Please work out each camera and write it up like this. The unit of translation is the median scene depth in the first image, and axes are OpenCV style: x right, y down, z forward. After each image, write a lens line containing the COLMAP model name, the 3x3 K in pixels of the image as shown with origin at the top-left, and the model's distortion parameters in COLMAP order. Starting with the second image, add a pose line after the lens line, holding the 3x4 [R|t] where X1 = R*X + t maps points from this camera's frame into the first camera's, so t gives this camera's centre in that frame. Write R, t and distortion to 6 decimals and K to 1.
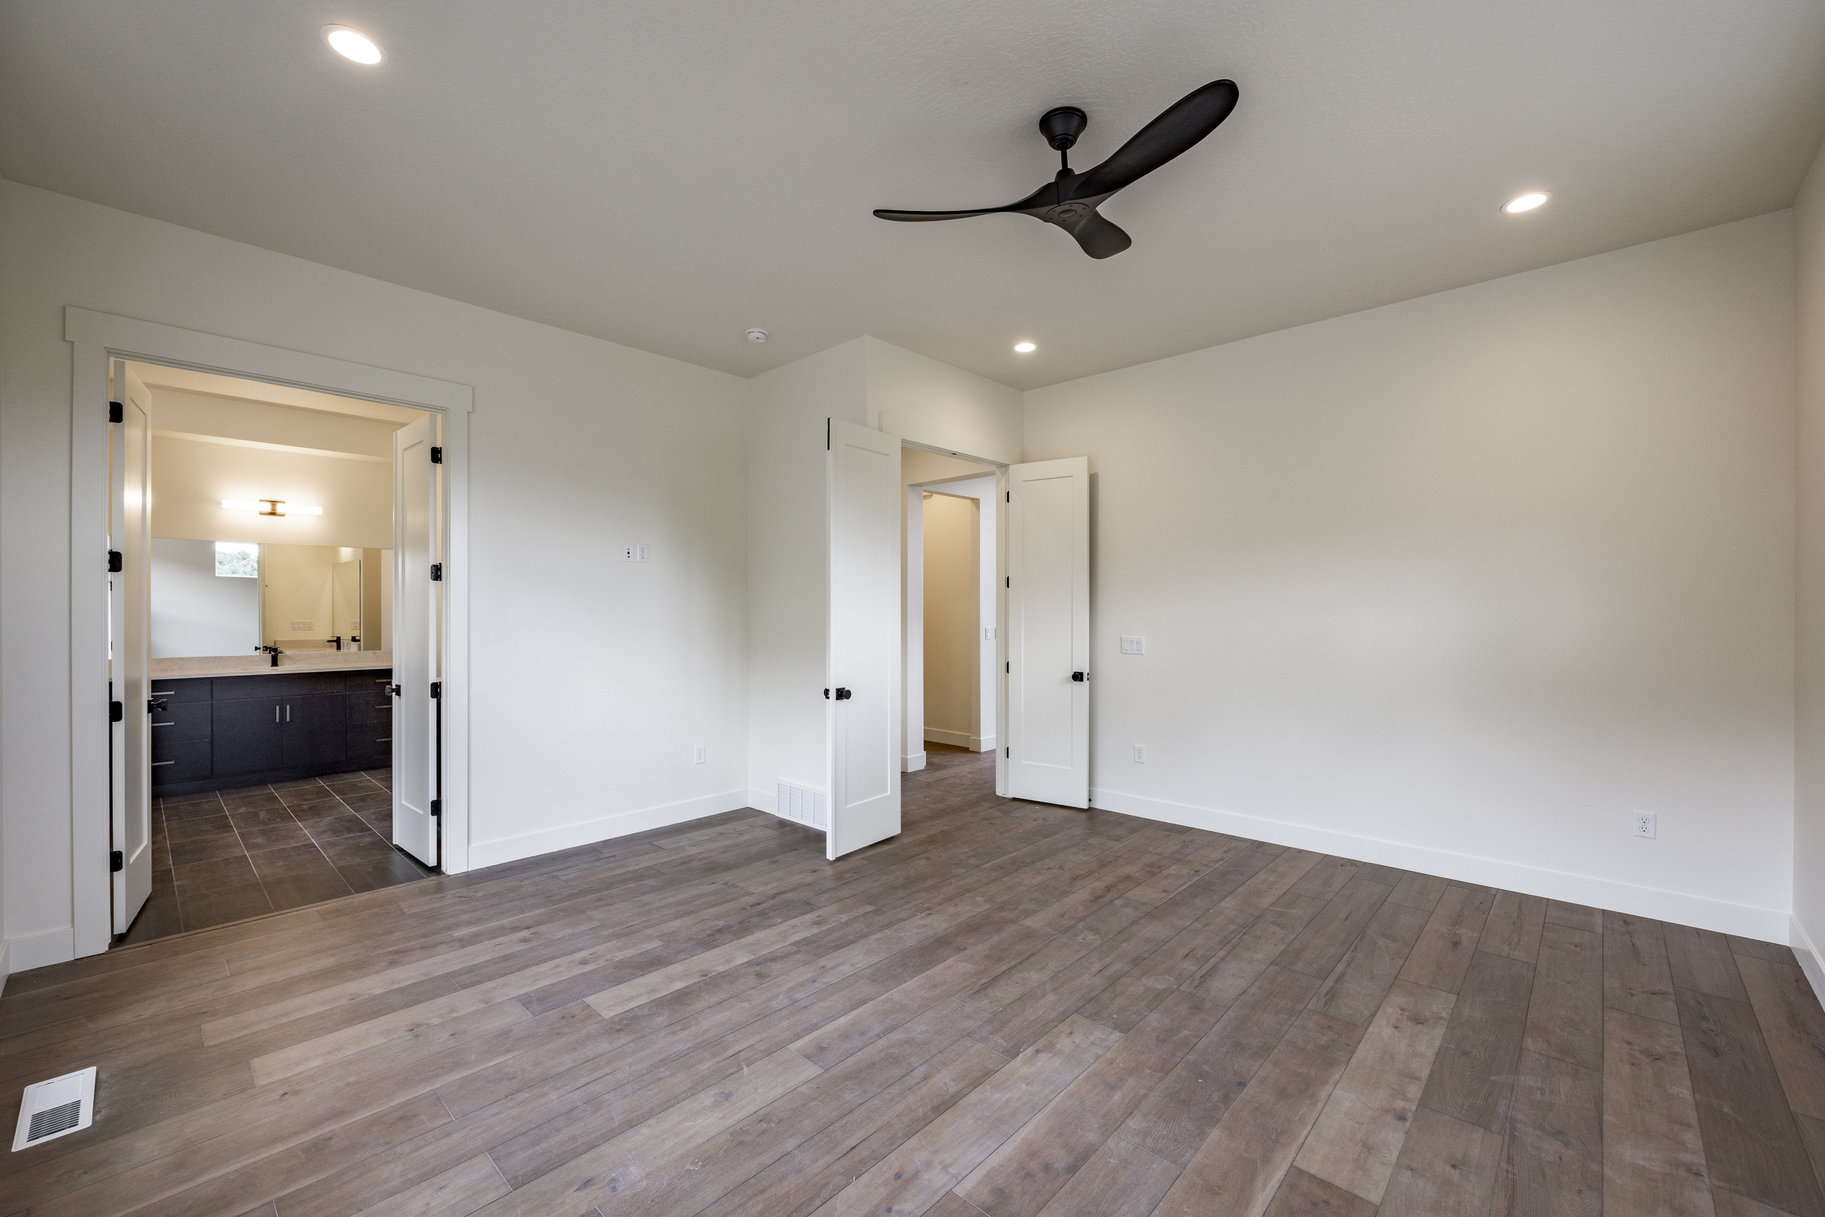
lens RADIAL K [[738.5, 0, 910.2], [0, 738.5, 610.5], [0, 0, 1]] dist [-0.000911, -0.000688]
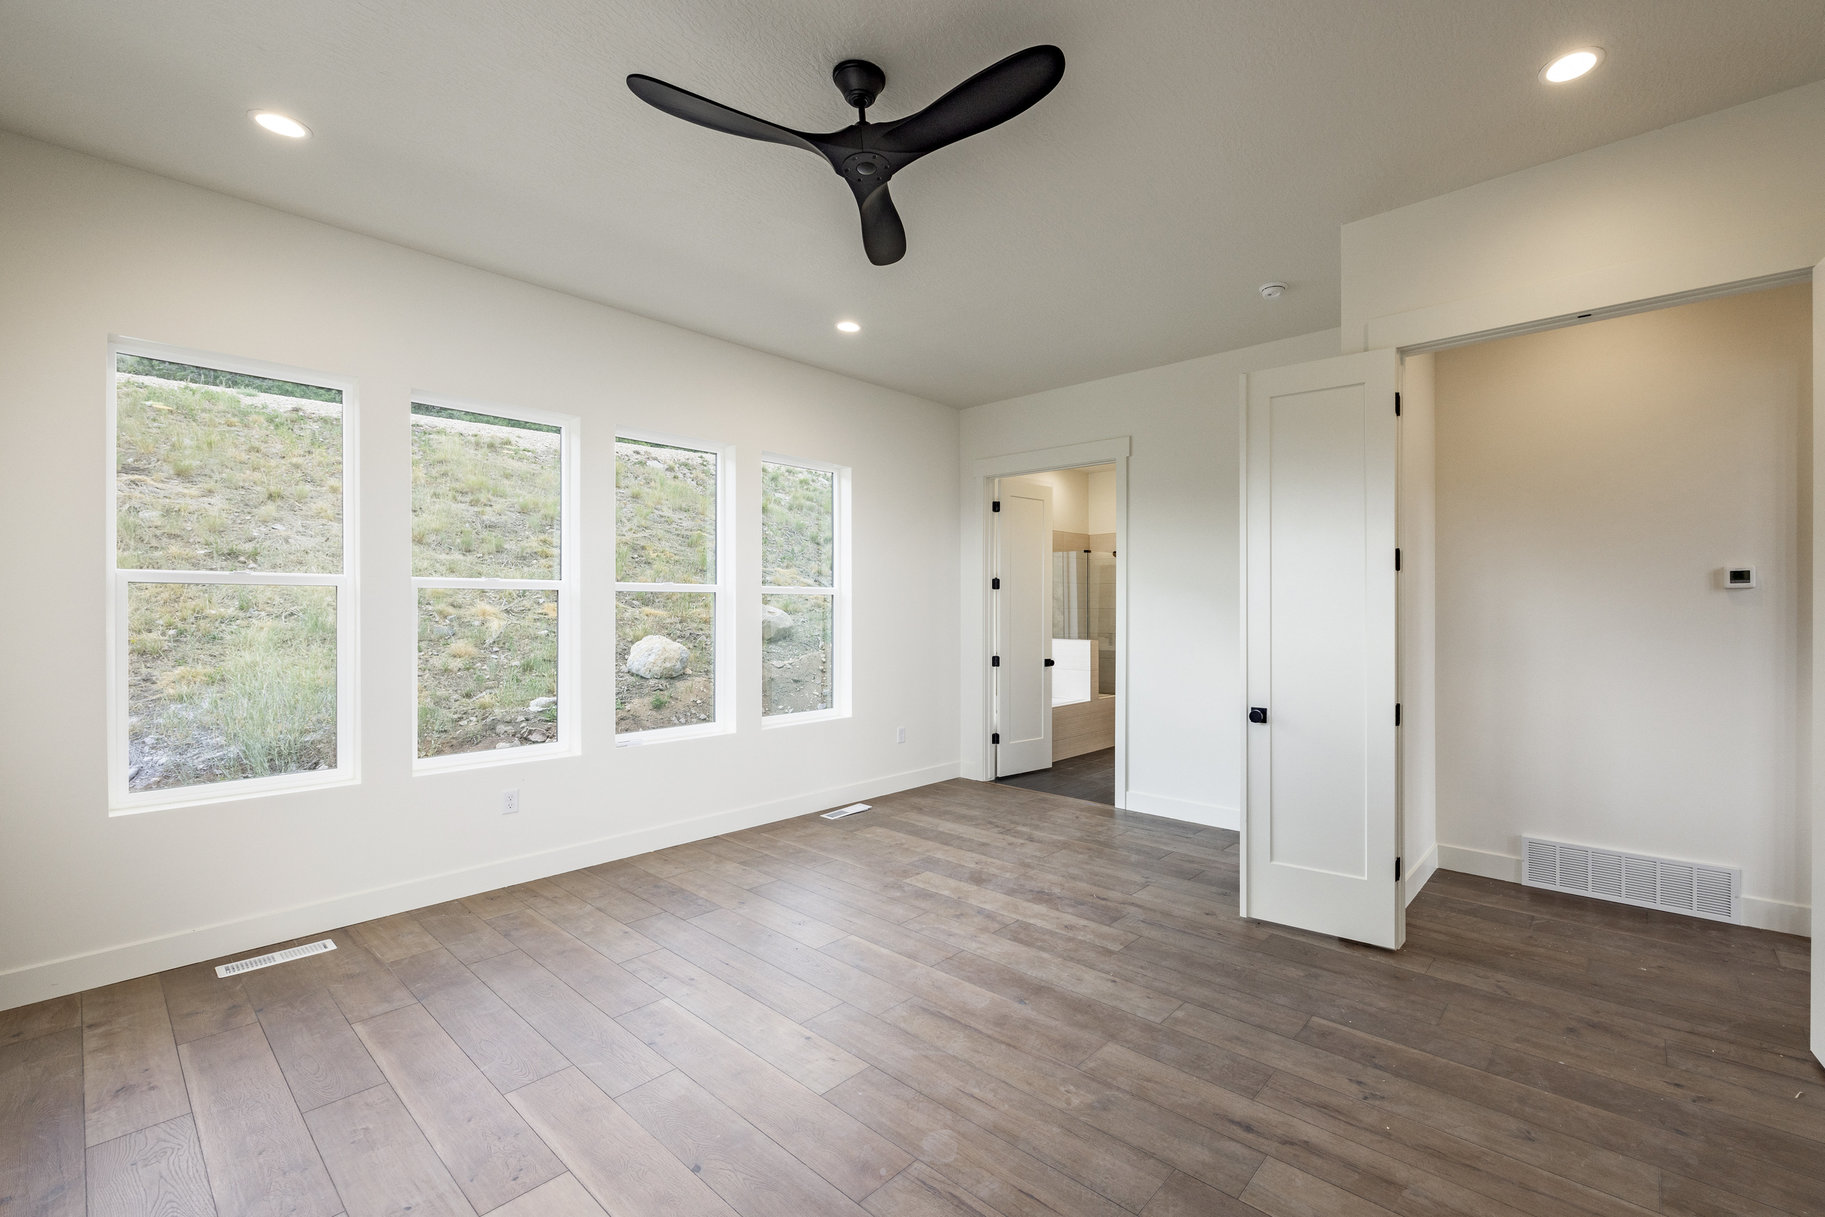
lens RADIAL K [[738.5, 0, 998.4], [0, 738.5, 614.0], [0, 0, 1]] dist [-0.000911, -0.000688]
pose [[0.080133, 0.004676, -0.996773, 0.835734], [-0.000436, 0.999989, 0.004656, -0.001773], [0.996784, 0.000061, 0.080135, 0.808355]]
